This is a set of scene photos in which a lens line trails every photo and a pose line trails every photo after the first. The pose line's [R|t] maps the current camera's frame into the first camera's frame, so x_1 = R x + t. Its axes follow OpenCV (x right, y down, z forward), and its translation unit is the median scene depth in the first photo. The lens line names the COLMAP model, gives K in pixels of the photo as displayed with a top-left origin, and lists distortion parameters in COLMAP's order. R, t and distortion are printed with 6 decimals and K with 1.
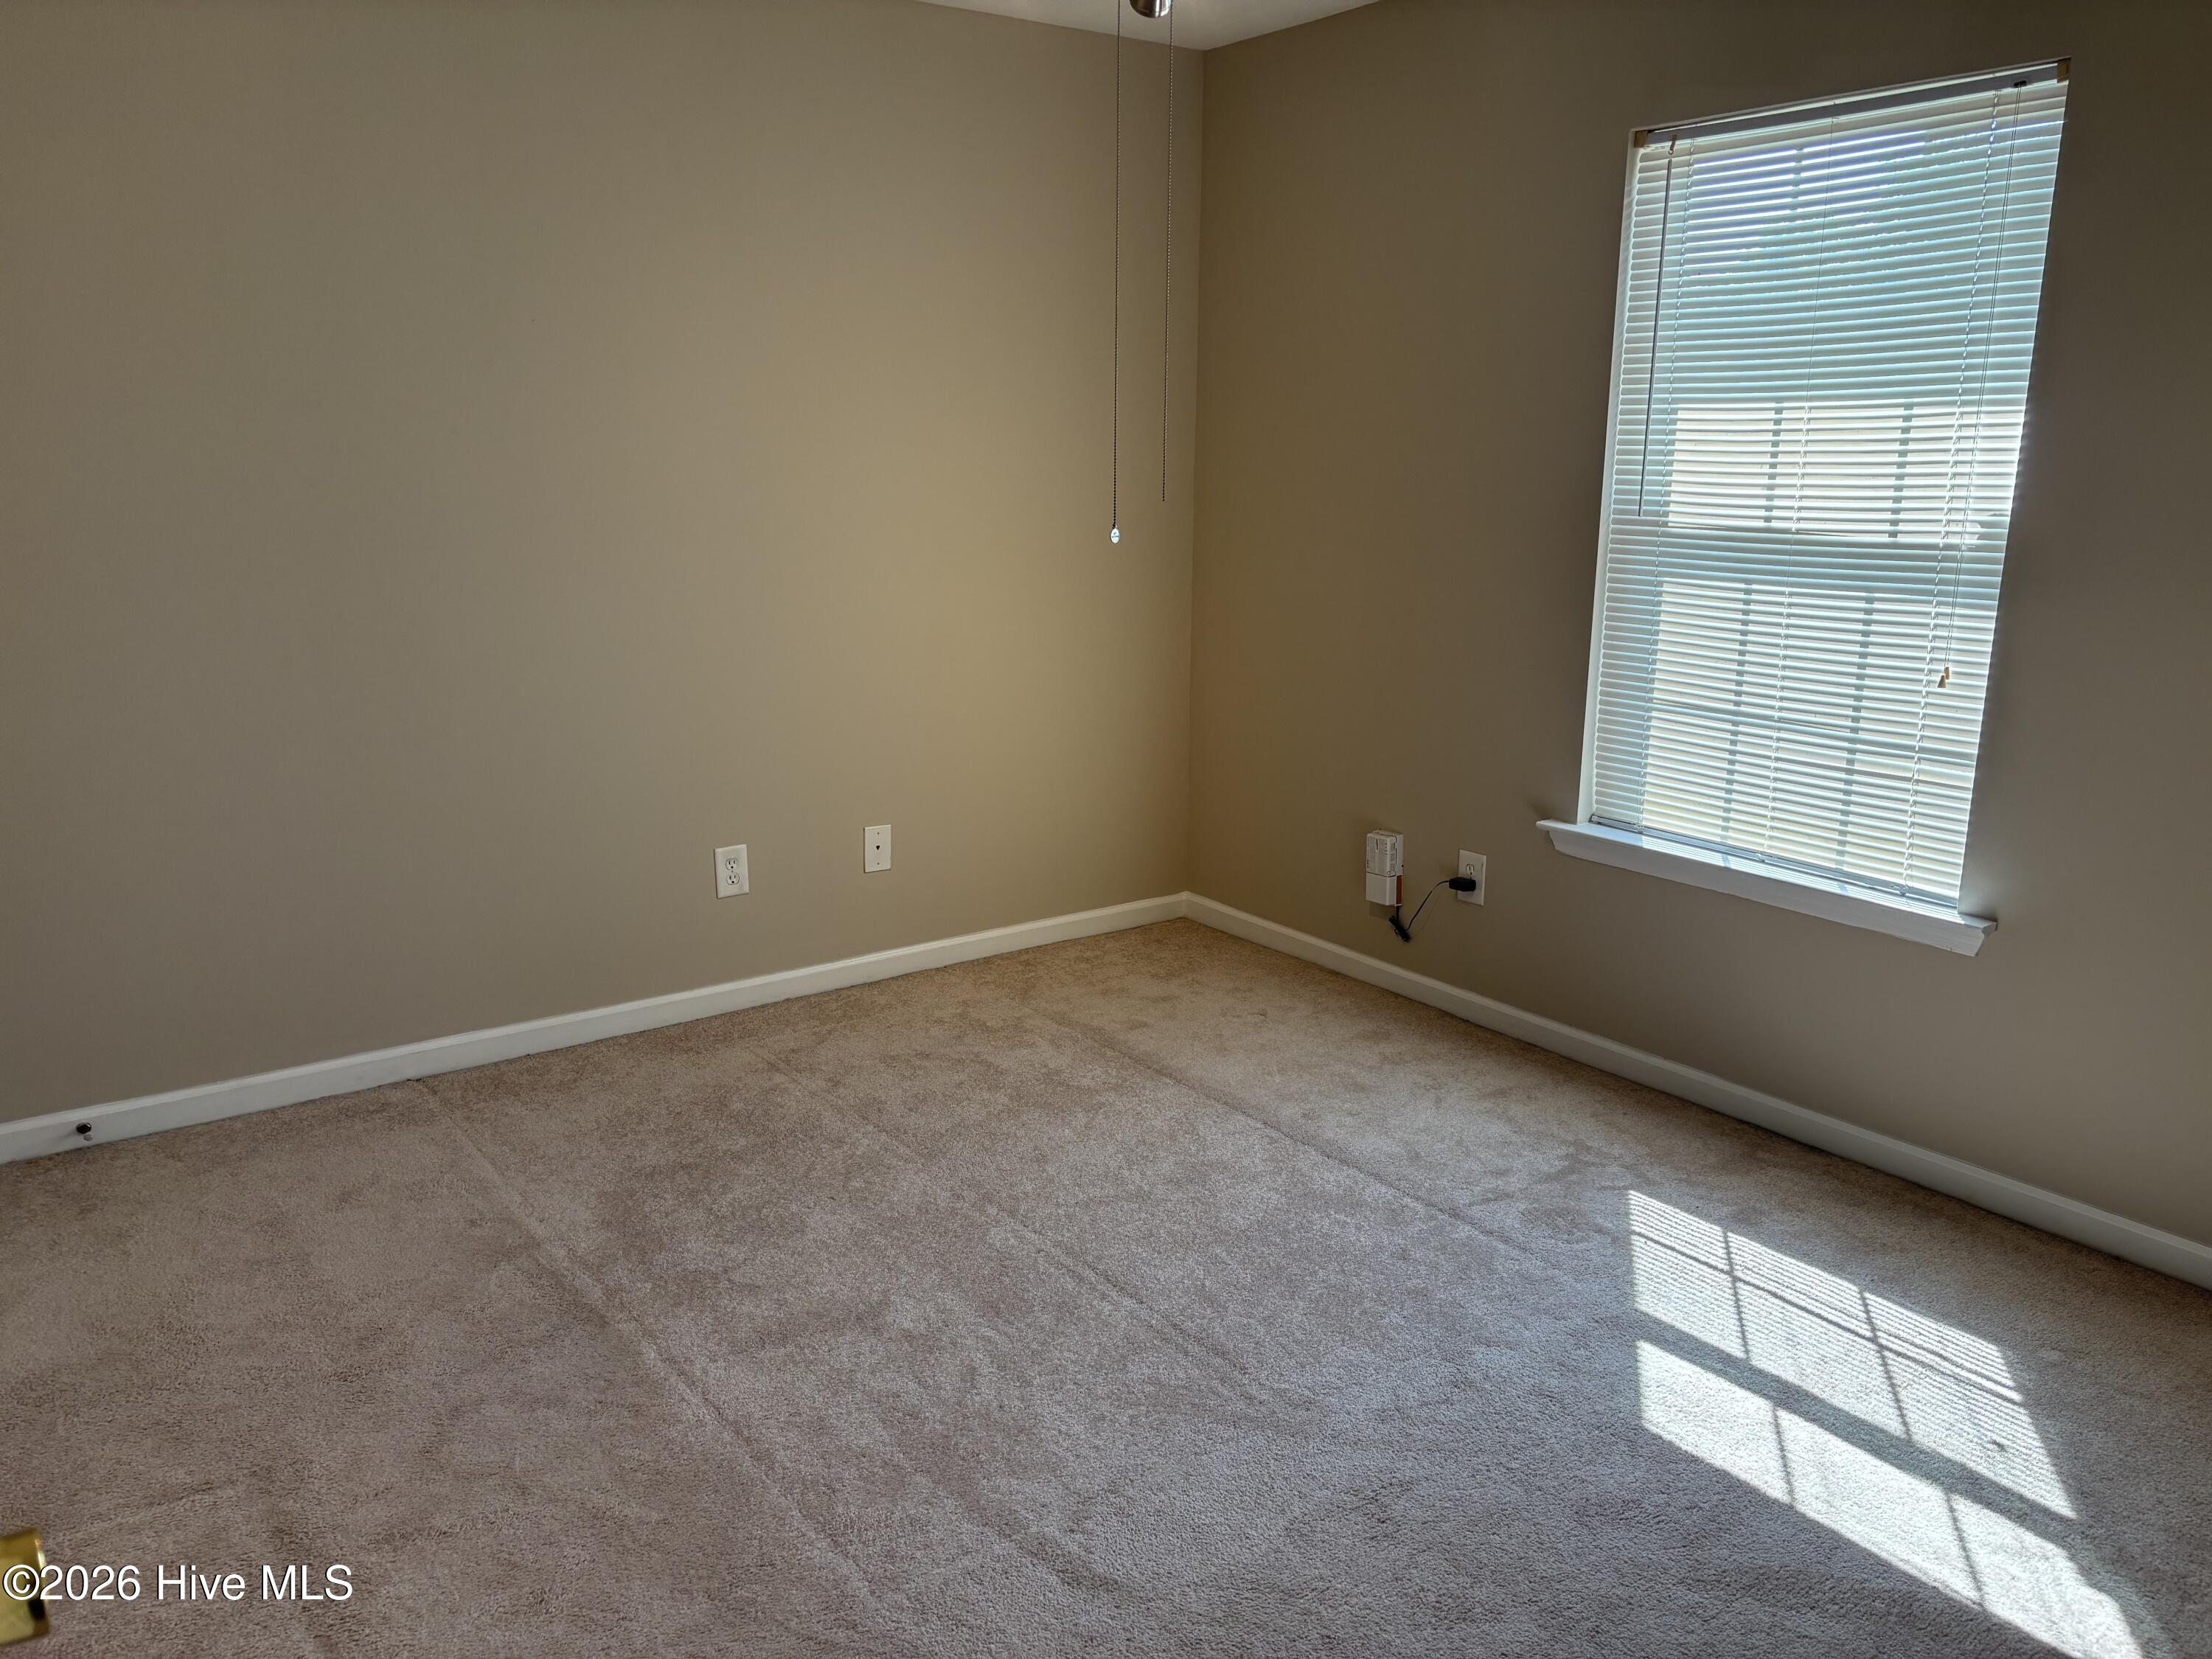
lens RADIAL K [[1652.3, 0, 1106.0], [0, 1652.3, 829.5], [0, 0, 1]] dist [0.112643, 0.000248]
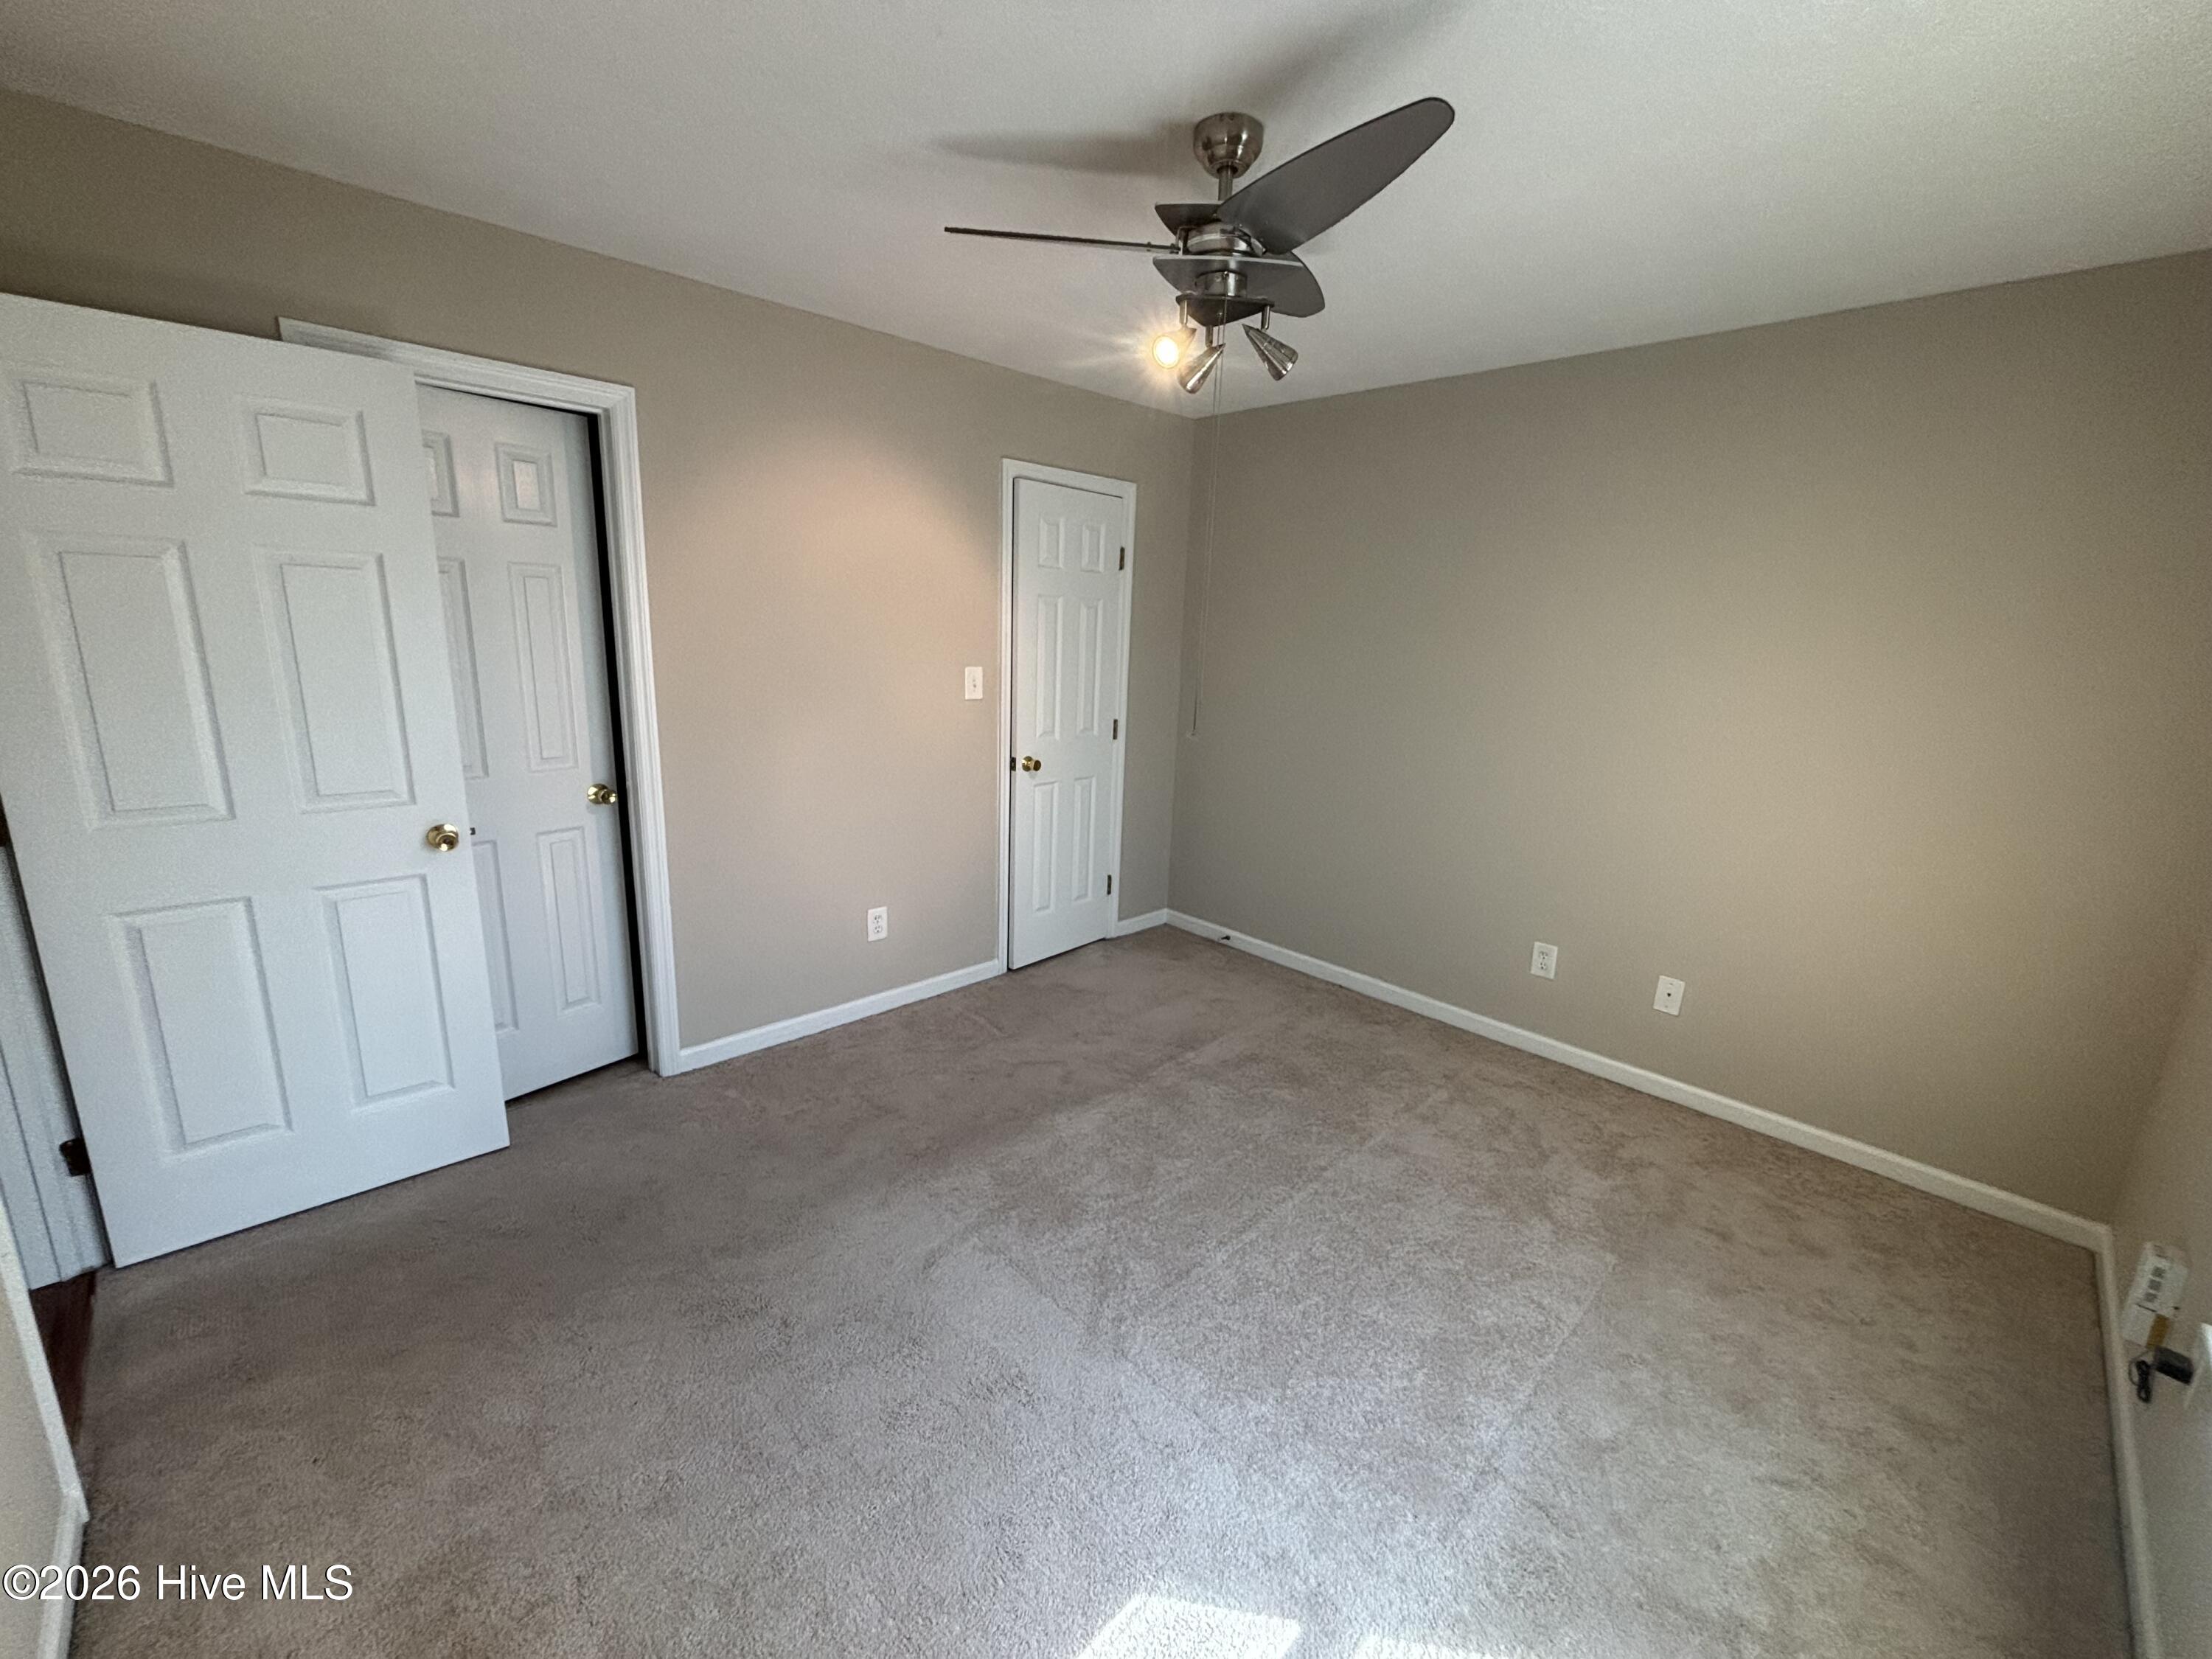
lens RADIAL K [[896.6, 0, 1106.0], [0, 896.6, 829.5], [0, 0, 1]] dist [0.012408, 0.000532]
pose [[0.148102, 0.229510, -0.961972, 0.477319], [-0.264870, 0.946370, 0.185009, -0.135085], [0.952843, 0.227398, 0.200950, 0.465683]]
